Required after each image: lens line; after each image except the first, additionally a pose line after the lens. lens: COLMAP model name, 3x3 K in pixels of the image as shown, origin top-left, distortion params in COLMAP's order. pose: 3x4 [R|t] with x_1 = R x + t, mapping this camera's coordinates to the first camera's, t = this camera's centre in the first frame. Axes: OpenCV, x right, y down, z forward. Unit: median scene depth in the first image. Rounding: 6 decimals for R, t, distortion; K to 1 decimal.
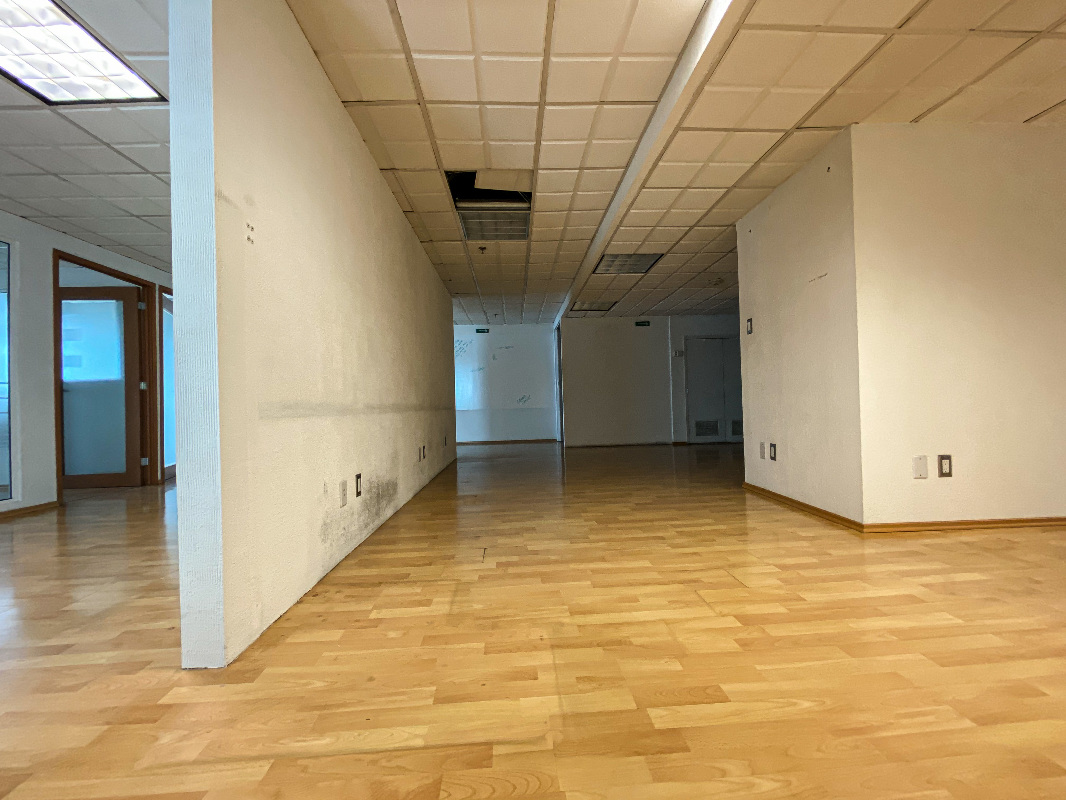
lens RADIAL K [[429.1, 0, 533.0], [0, 429.1, 400.0], [0, 0, 1]] dist [0.001463, -0.003597]
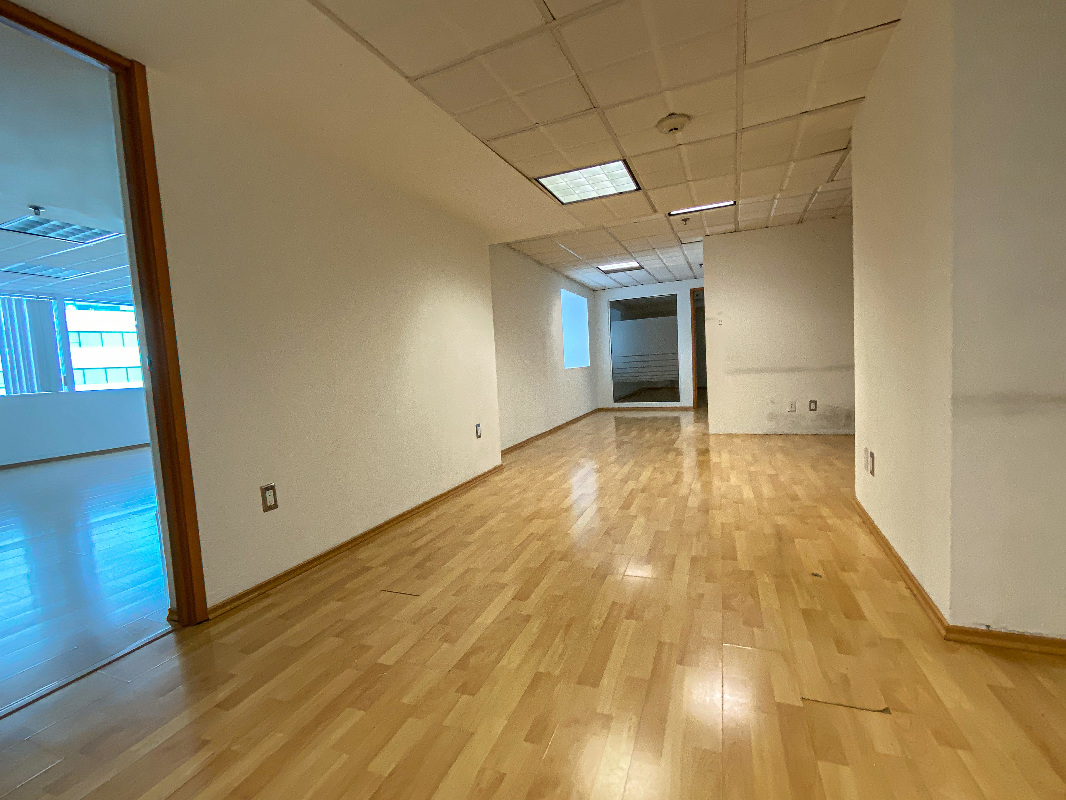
lens RADIAL K [[429.1, 0, 533.0], [0, 429.1, 400.0], [0, 0, 1]] dist [0.001463, -0.003597]
pose [[-0.423499, 0.118014, -0.898177, 2.452089], [0.072691, 0.992708, 0.096161, -0.151521], [0.902975, -0.024565, -0.428989, 0.842367]]
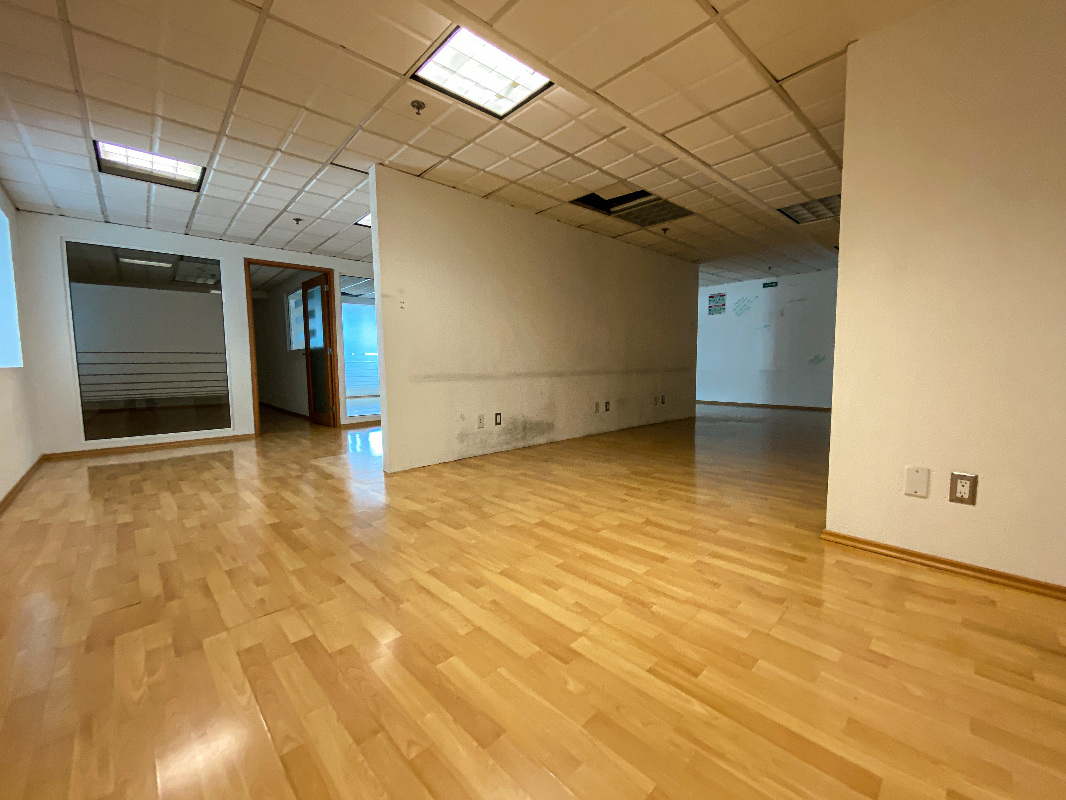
lens RADIAL K [[429.1, 0, 533.0], [0, 429.1, 400.0], [0, 0, 1]] dist [0.001463, -0.003597]
pose [[0.639333, 0.084296, -0.764296, 1.213508], [0.003600, 0.993634, 0.112602, -0.090420], [0.768922, -0.074741, 0.634959, -0.004189]]
